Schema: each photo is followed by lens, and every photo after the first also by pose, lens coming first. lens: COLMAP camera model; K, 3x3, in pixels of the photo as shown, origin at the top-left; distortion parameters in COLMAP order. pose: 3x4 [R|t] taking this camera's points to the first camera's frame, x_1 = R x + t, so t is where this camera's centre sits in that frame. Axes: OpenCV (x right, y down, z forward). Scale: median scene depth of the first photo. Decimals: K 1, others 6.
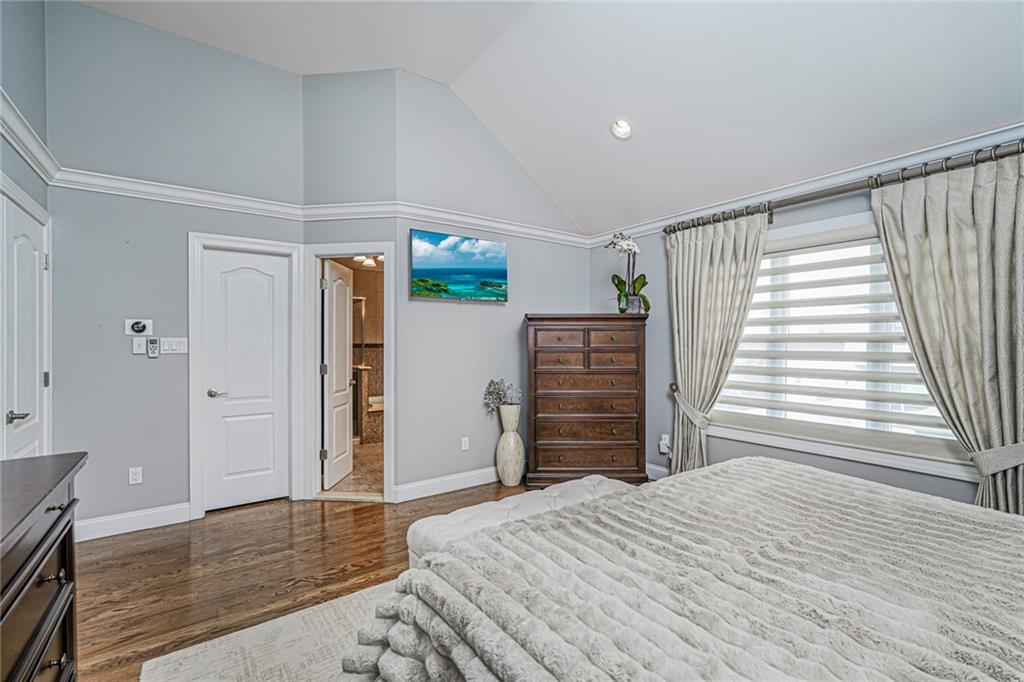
lens RADIAL K [[448.5, 0, 511.9], [0, 448.5, 344.5], [0, 0, 1]] dist [-0.016239, 0.008005]
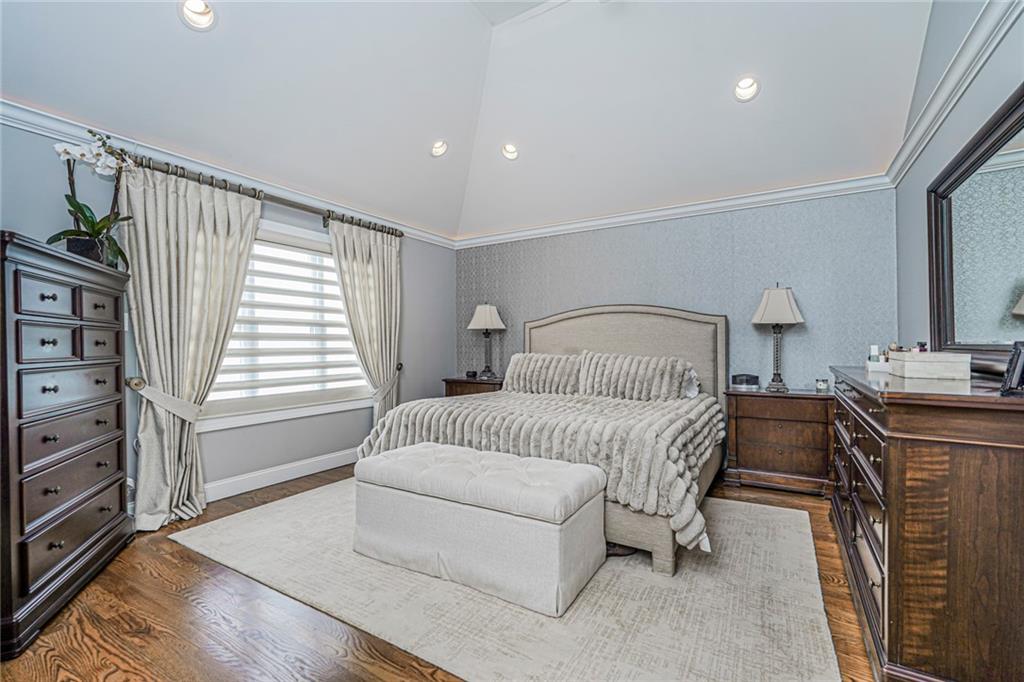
lens RADIAL K [[448.5, 0, 511.9], [0, 448.5, 344.5], [0, 0, 1]] dist [-0.016239, 0.008005]
pose [[-0.389618, 0.001689, 0.920975, -0.591232], [0.010555, 0.999941, 0.002632, 0.043932], [-0.920916, 0.010746, -0.389613, 0.814976]]
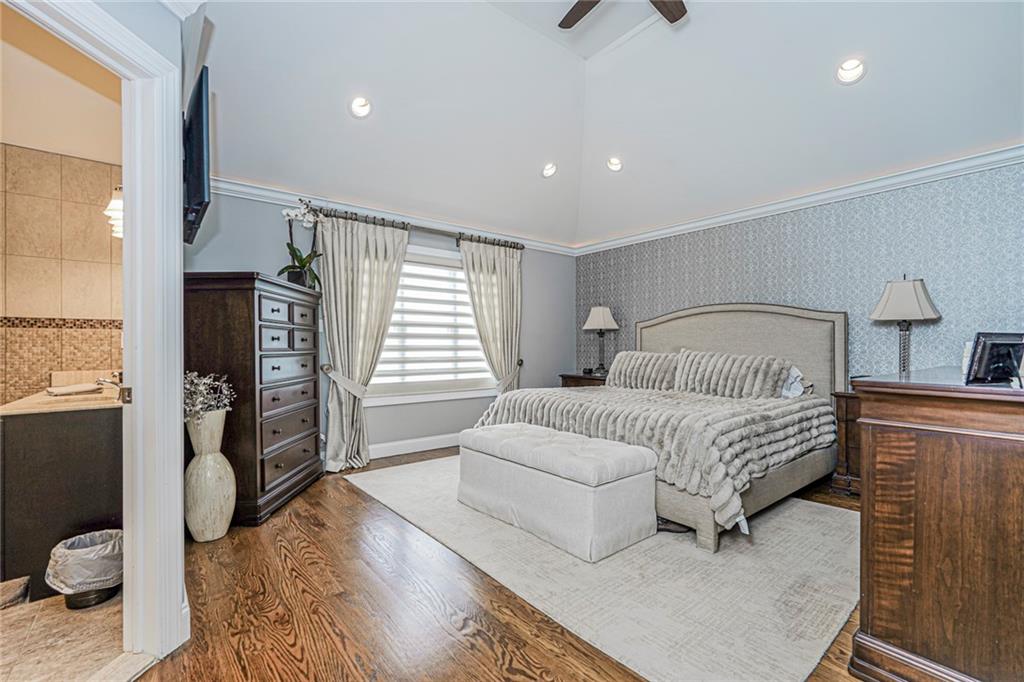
lens RADIAL K [[448.5, 0, 511.9], [0, 448.5, 344.5], [0, 0, 1]] dist [-0.016239, 0.008005]
pose [[-0.052500, 0.004747, 0.998610, -0.761675], [0.006652, 0.999968, -0.004404, 0.055146], [-0.998599, 0.006412, -0.052530, 0.712078]]
